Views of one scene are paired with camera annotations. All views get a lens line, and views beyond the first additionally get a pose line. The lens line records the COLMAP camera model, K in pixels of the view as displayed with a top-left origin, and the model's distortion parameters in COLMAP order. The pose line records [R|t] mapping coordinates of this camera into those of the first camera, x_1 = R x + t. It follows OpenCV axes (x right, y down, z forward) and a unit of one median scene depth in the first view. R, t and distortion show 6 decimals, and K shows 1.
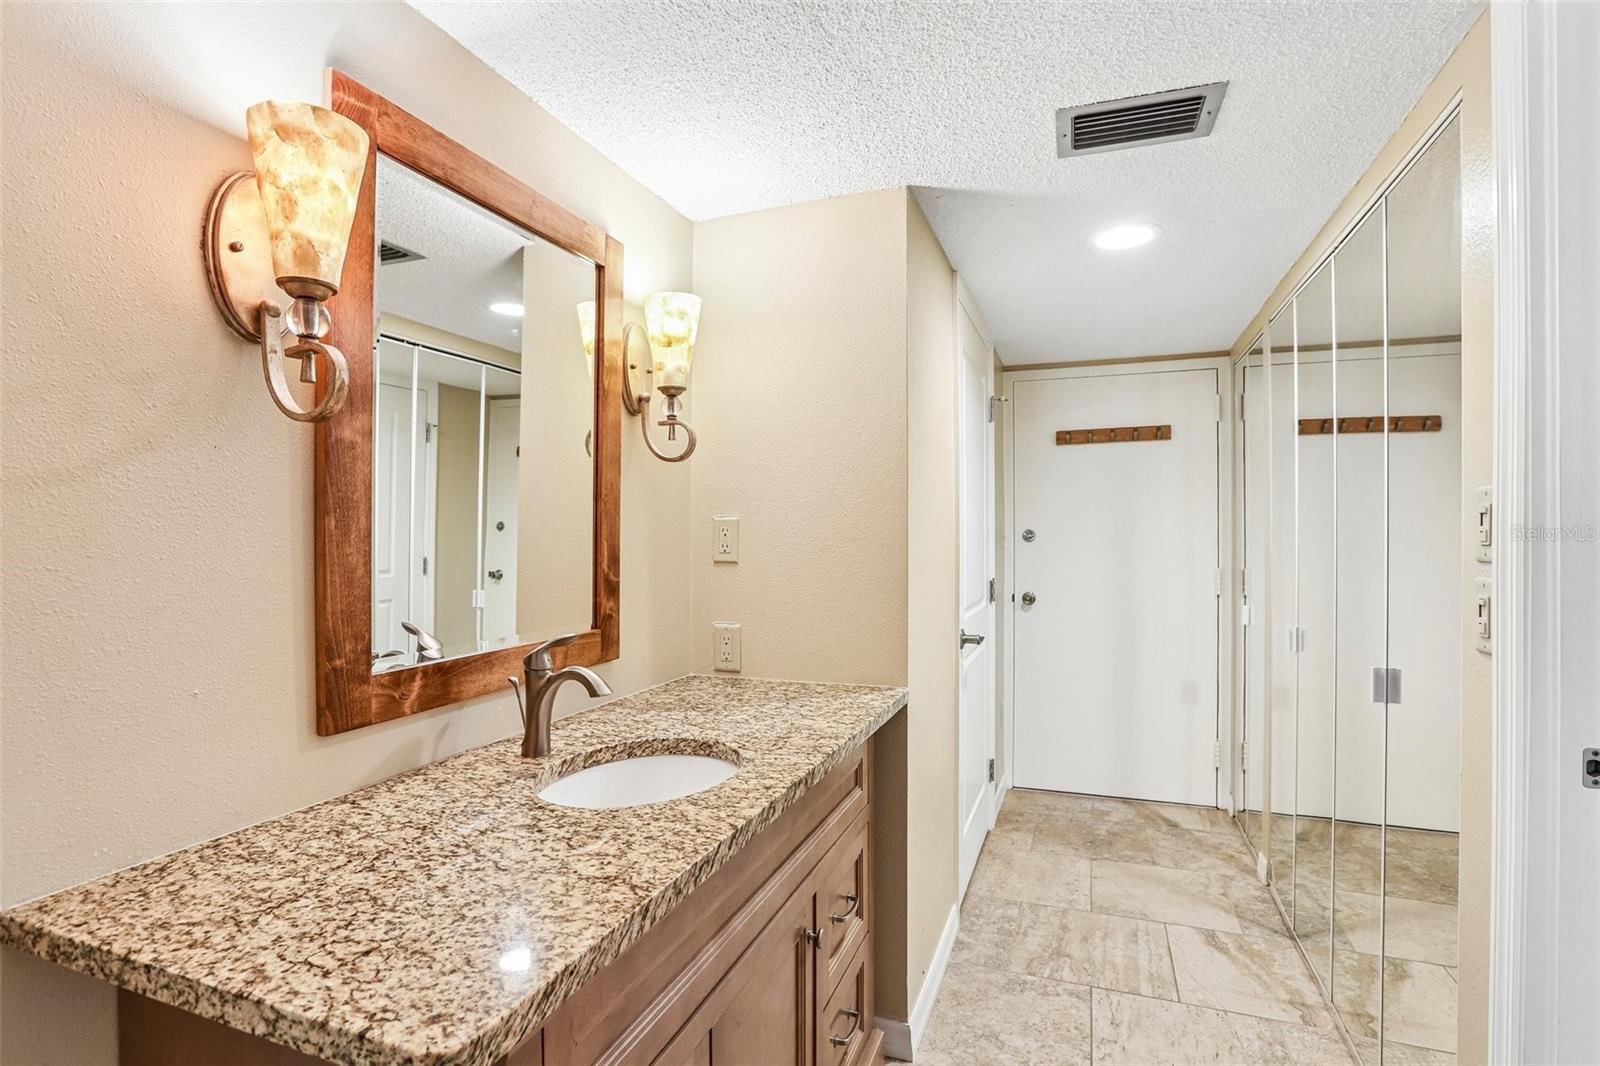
lens RADIAL K [[770.6, 0, 795.8], [0, 770.6, 539.1], [0, 0, 1]] dist [-0.060466, 0.026354]
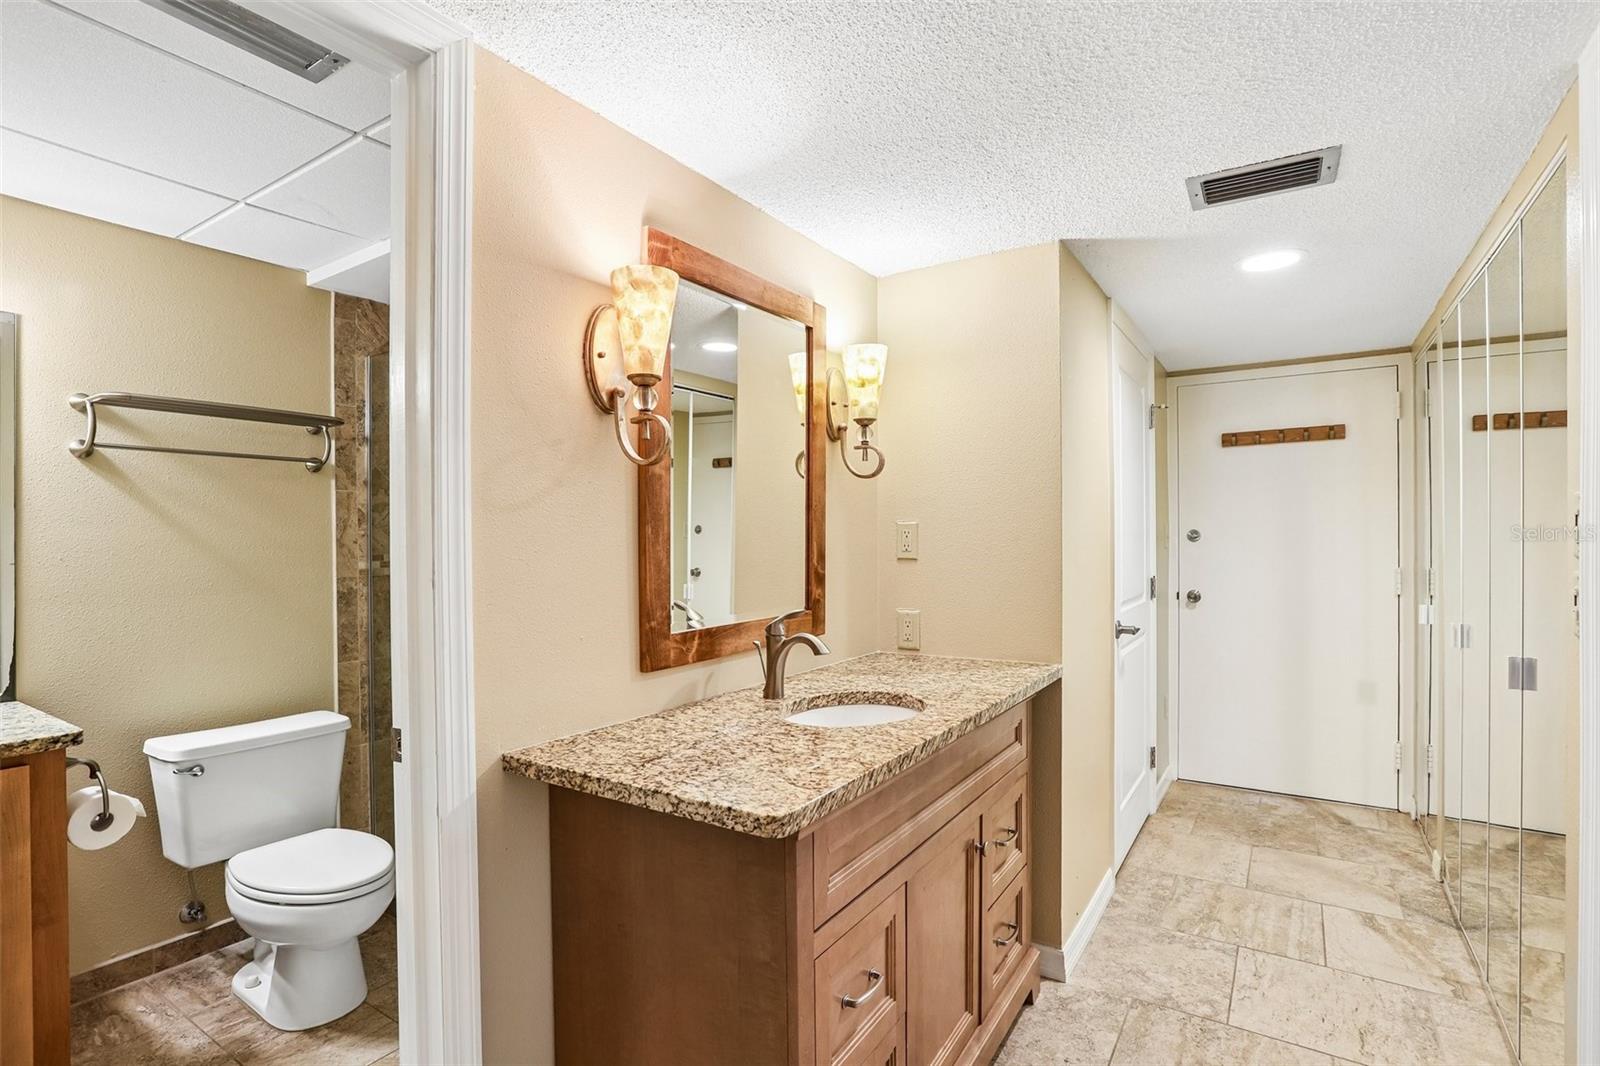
lens RADIAL K [[770.6, 0, 795.8], [0, 770.6, 539.1], [0, 0, 1]] dist [-0.060466, 0.026354]
pose [[0.976984, -0.003331, -0.213286, -0.004418], [0.003088, 0.999994, -0.001470, -0.000031], [0.213290, 0.000778, 0.976989, -0.264443]]
